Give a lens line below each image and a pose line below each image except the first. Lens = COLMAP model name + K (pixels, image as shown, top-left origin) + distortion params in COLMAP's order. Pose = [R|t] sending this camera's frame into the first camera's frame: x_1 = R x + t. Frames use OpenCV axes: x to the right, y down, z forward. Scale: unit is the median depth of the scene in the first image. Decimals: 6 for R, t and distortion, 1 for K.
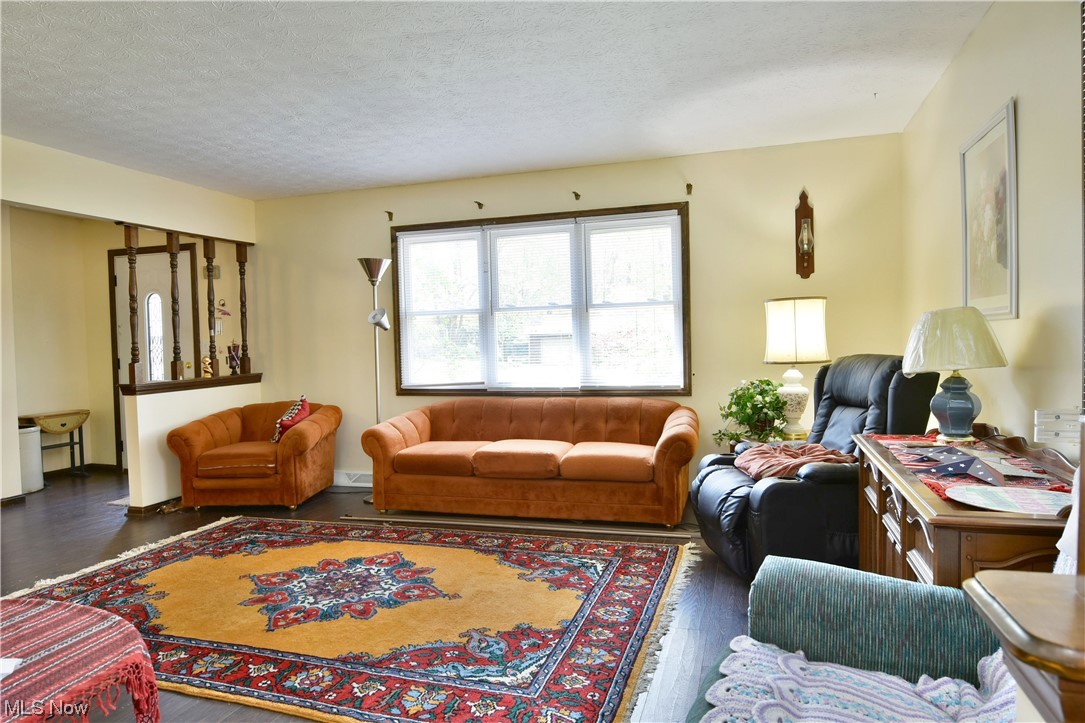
lens RADIAL K [[664.7, 0, 543.2], [0, 664.7, 364.8], [0, 0, 1]] dist [-0.003031, -0.013772]
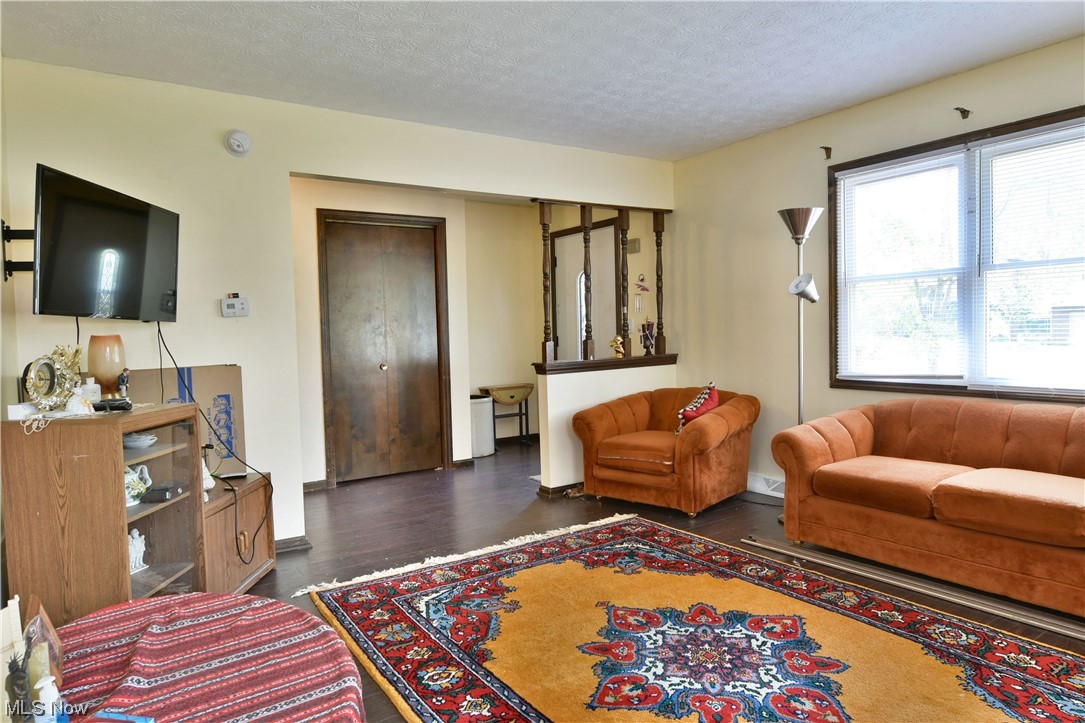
lens RADIAL K [[664.7, 0, 543.2], [0, 664.7, 364.8], [0, 0, 1]] dist [-0.003031, -0.013772]
pose [[0.779555, 0.034049, -0.625407, -0.000368], [-0.012229, 0.999158, 0.039153, -0.007338], [0.626214, -0.022874, 0.779316, 0.229292]]
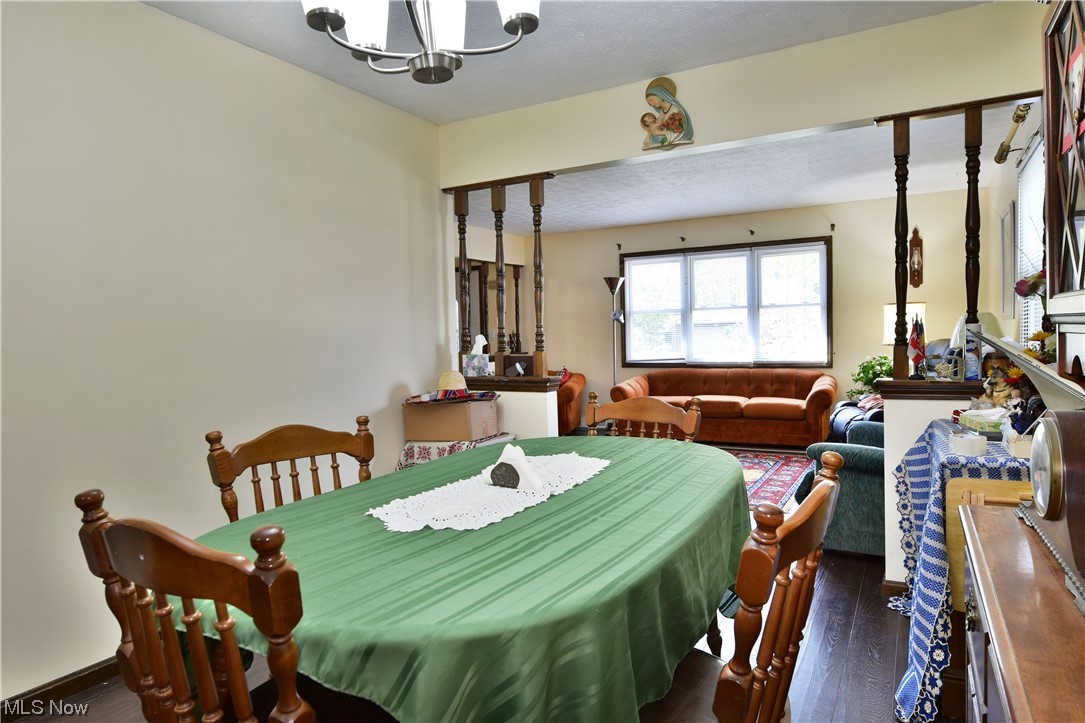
lens RADIAL K [[664.7, 0, 543.2], [0, 664.7, 364.8], [0, 0, 1]] dist [-0.003031, -0.013772]
pose [[0.978576, 0.009555, -0.205663, -0.102887], [-0.006242, 0.999840, 0.016751, 0.019629], [0.205790, -0.015108, 0.978480, -0.578642]]
